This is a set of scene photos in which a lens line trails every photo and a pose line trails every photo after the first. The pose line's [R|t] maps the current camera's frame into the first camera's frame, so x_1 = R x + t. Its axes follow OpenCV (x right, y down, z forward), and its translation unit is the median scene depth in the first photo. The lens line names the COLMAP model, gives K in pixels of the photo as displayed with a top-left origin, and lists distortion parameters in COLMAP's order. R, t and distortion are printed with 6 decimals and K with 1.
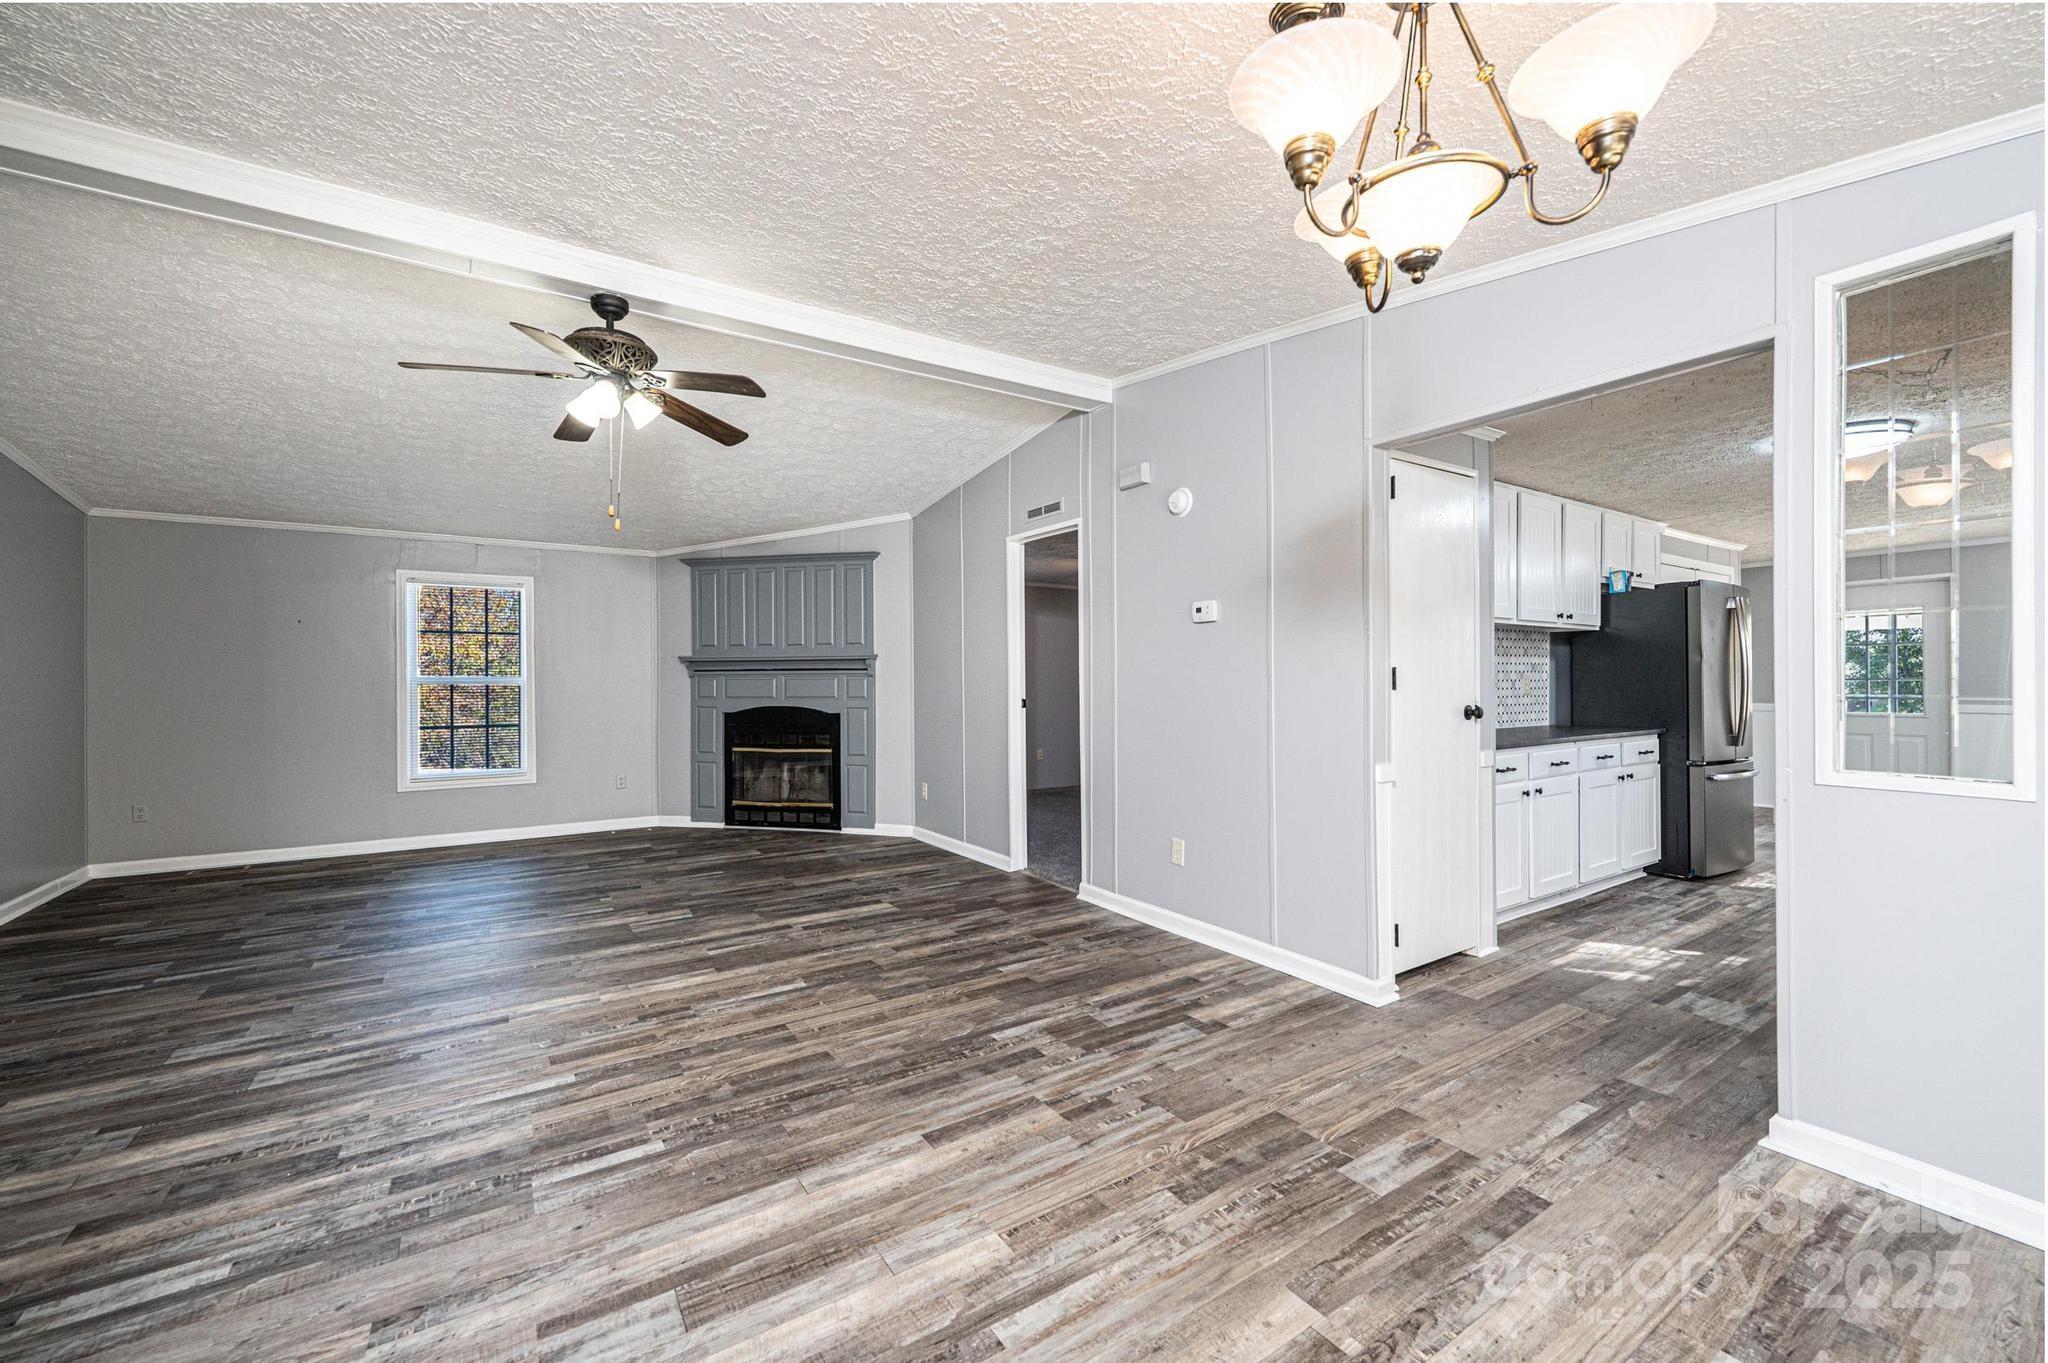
lens RADIAL K [[814.2, 0, 1022.6], [0, 814.2, 679.9], [0, 0, 1]] dist [-0.001816, -0.000078]
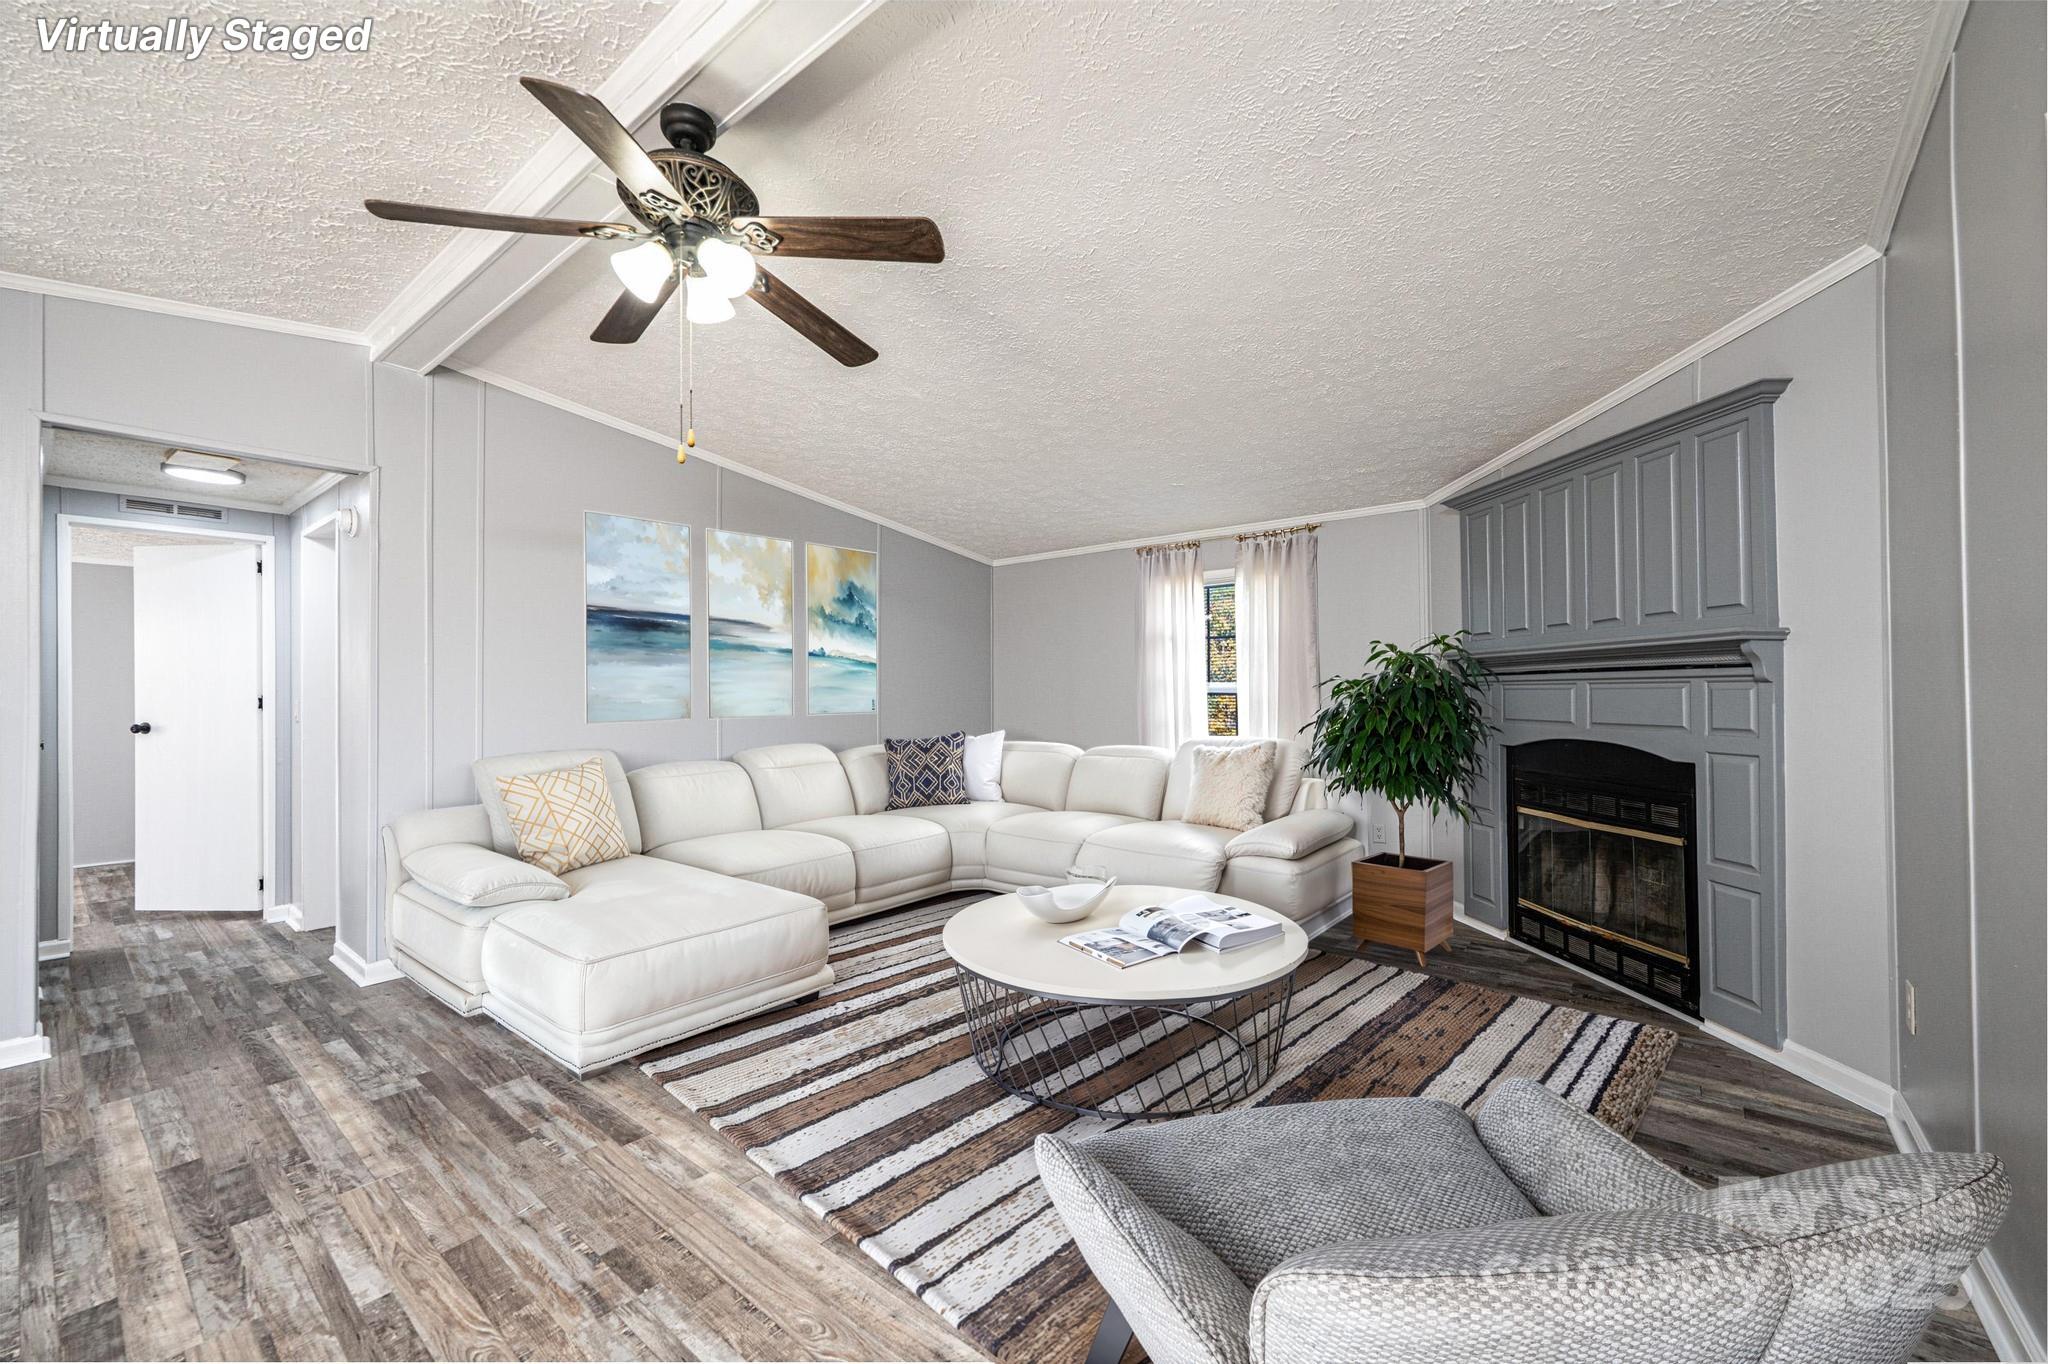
lens RADIAL K [[814.2, 0, 1023.3], [0, 814.2, 682.6], [0, 0, 1]] dist [-0.001816, -0.000078]
pose [[0.301280, -0.009898, -0.953484, 0.206529], [0.005483, 0.999948, -0.008648, -0.004079], [0.953520, -0.002623, 0.301318, 1.104443]]
